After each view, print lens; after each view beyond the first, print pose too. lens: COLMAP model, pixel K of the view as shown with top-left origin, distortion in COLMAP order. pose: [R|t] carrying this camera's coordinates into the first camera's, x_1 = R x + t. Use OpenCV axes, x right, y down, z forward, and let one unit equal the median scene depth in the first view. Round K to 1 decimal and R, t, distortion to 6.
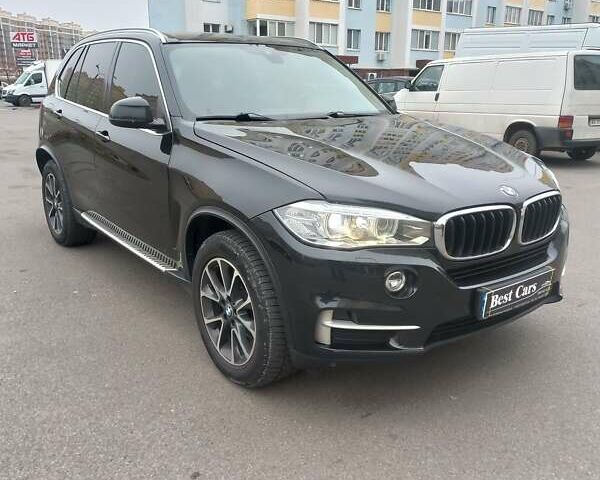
lens RADIAL K [[560.6, 0, 300.0], [0, 560.6, 240.0], [0, 0, 1]] dist [0.121622, -0.166375]
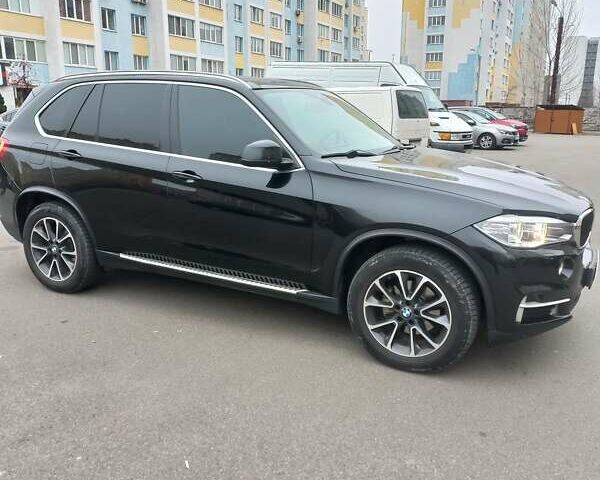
lens RADIAL K [[560.6, 0, 300.0], [0, 560.6, 240.0], [0, 0, 1]] dist [0.121622, -0.166375]
pose [[0.911031, -0.095859, 0.401040, -0.228359], [0.110738, 0.993751, -0.014030, -0.010961], [-0.397189, 0.057193, 0.915953, -0.008722]]
